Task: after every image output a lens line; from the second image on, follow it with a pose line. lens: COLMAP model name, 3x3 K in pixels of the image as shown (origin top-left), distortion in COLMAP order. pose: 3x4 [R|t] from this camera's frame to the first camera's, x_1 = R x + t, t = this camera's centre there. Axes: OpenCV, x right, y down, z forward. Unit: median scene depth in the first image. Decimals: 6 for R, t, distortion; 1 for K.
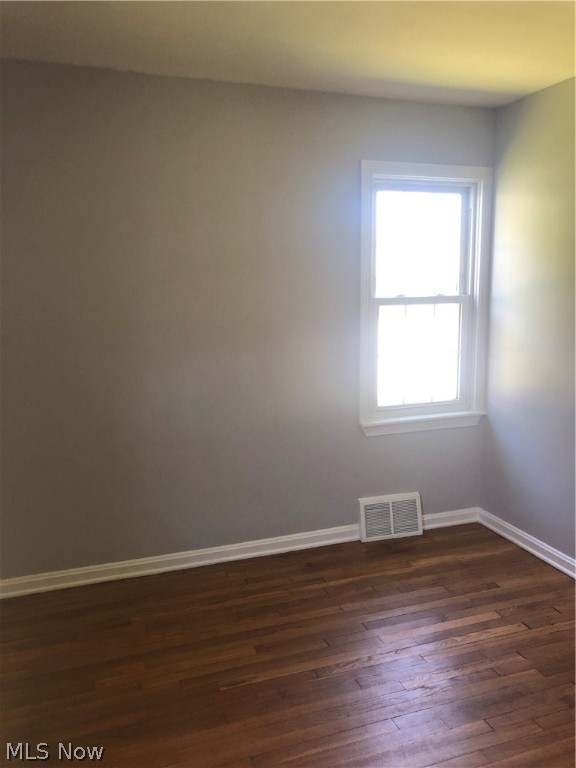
lens RADIAL K [[630.6, 0, 292.2], [0, 630.6, 382.6], [0, 0, 1]] dist [-0.000677, 0.012721]
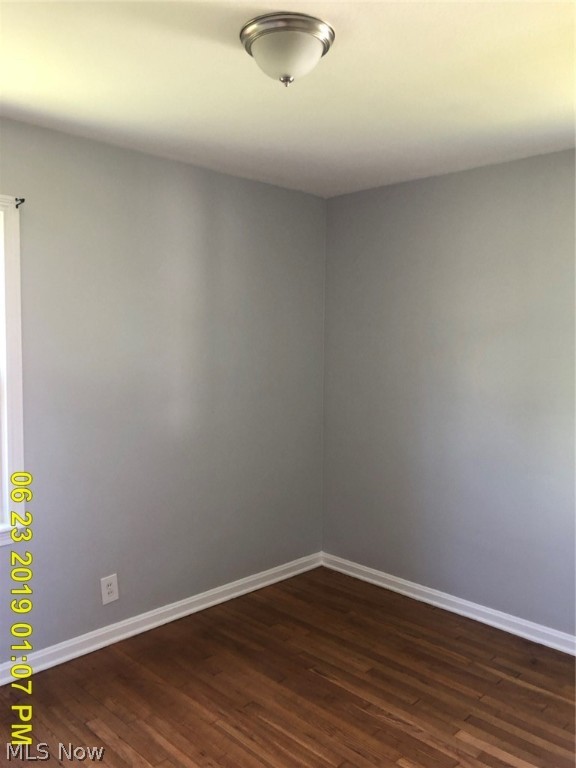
lens RADIAL K [[630.6, 0, 288.1], [0, 630.6, 383.8], [0, 0, 1]] dist [-0.000677, 0.012721]
pose [[0.416407, 0.076153, -0.905984, 0.759436], [-0.165525, 0.986182, 0.006816, -0.055127], [0.893984, 0.147125, 0.423258, 0.282981]]
